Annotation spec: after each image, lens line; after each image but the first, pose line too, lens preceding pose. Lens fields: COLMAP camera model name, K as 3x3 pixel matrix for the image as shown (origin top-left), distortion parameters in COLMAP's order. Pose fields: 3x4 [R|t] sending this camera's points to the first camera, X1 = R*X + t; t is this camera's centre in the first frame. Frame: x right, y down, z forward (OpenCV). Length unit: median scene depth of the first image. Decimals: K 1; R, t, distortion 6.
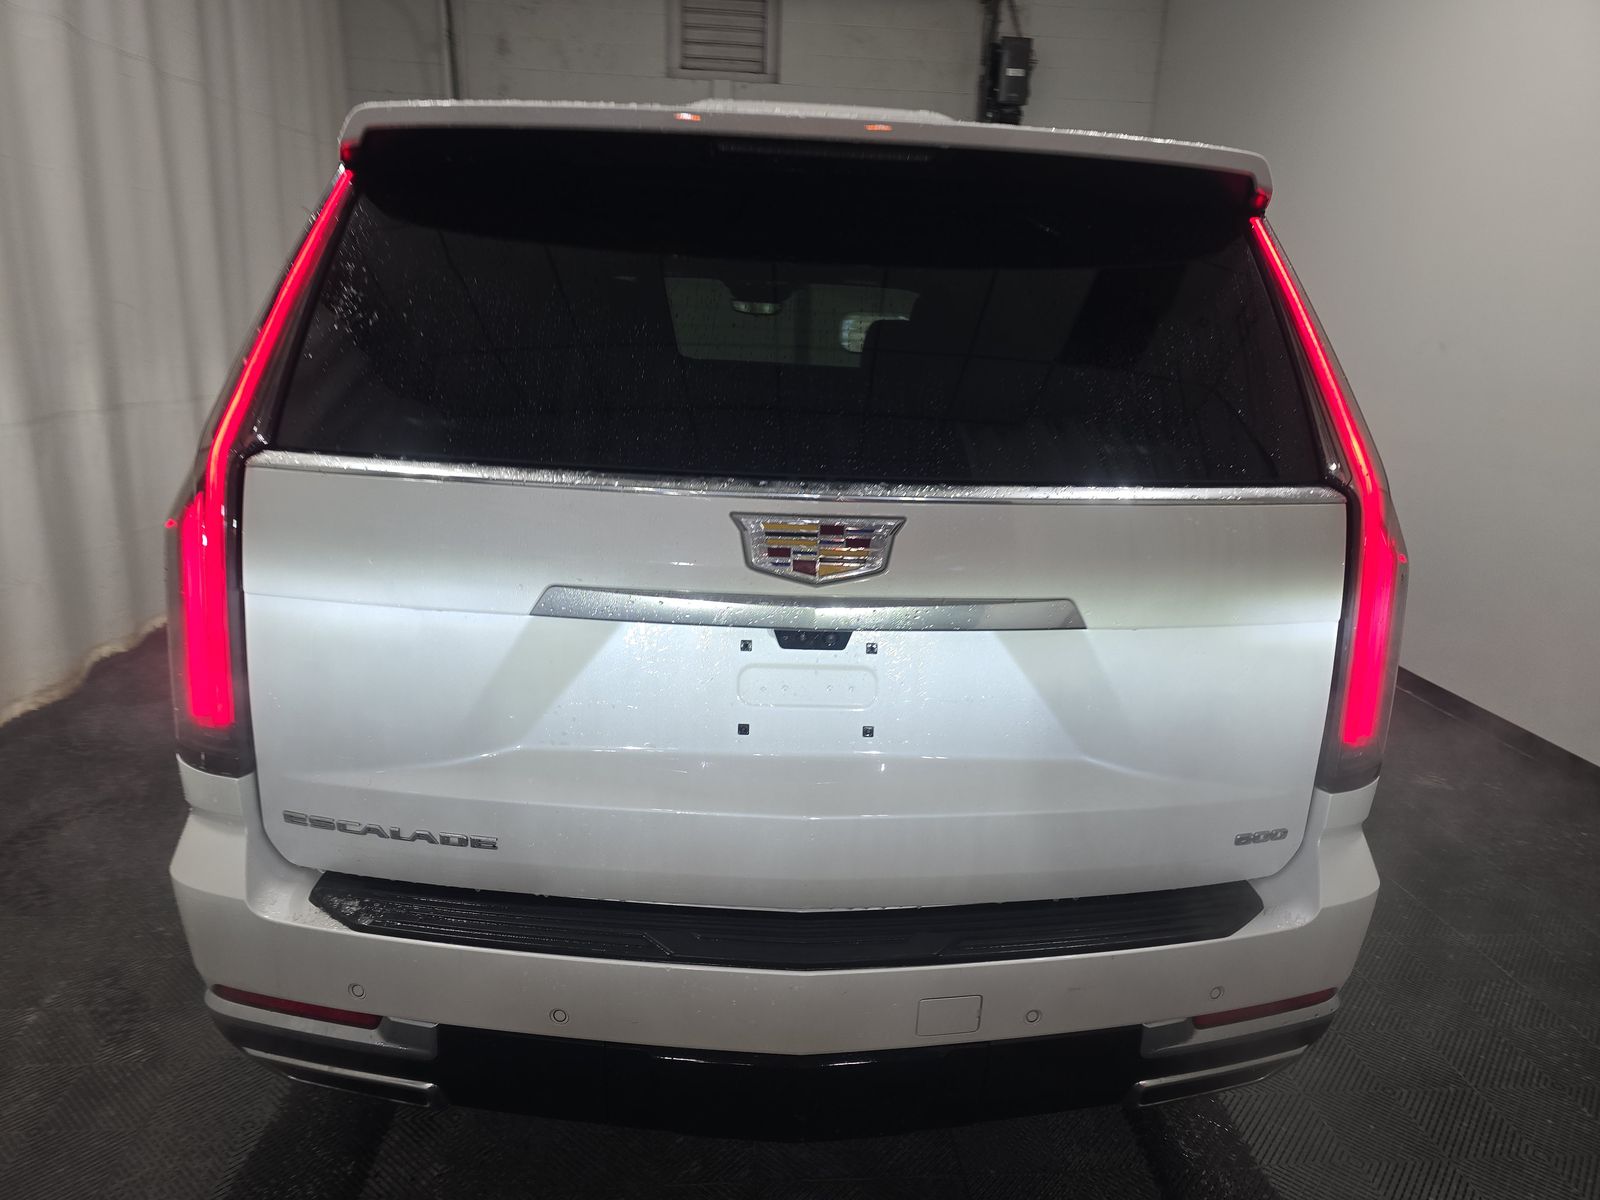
lens RADIAL K [[1090.3, 0, 800.0], [0, 1090.3, 600.0], [0, 0, 1]] dist [0.048372, -0.046355]
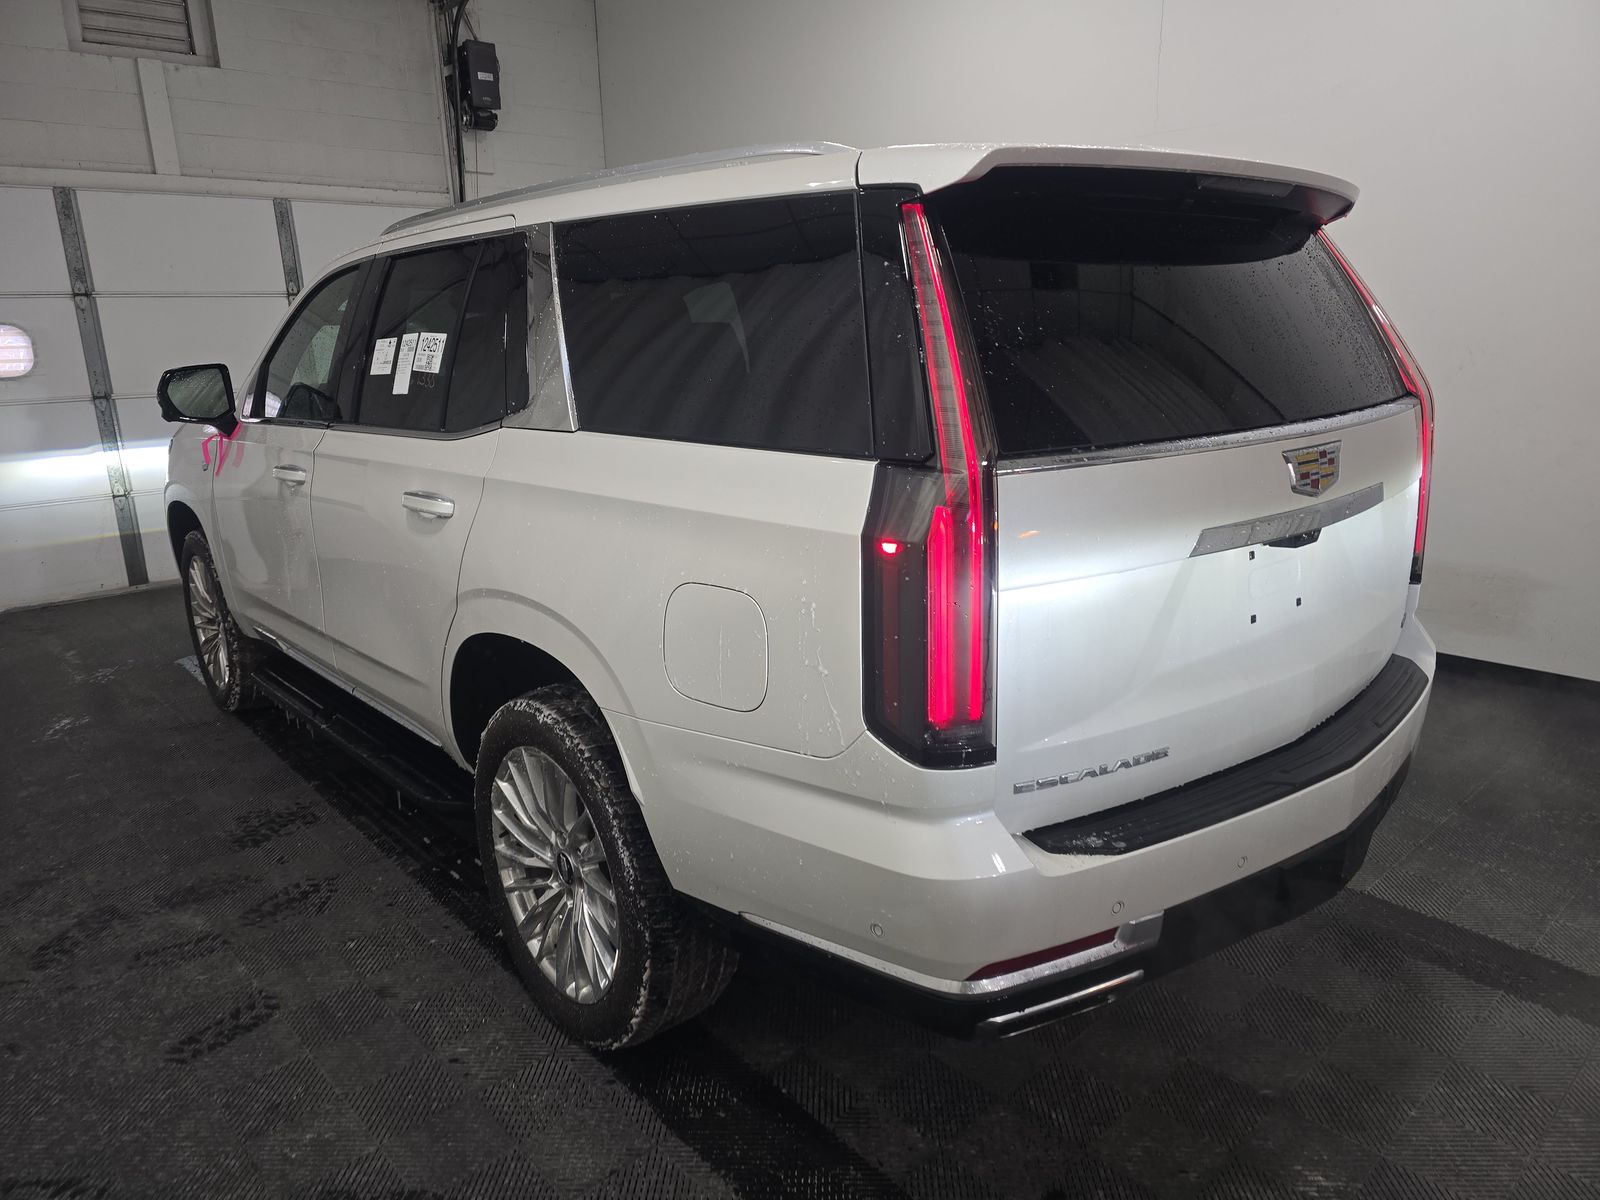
lens RADIAL K [[1090.3, 0, 800.0], [0, 1090.3, 600.0], [0, 0, 1]] dist [0.048372, -0.046355]
pose [[0.794455, -0.201813, 0.572811, -0.248364], [0.201509, 0.977337, 0.064855, -0.020082], [-0.572918, 0.063902, 0.817117, 0.045427]]
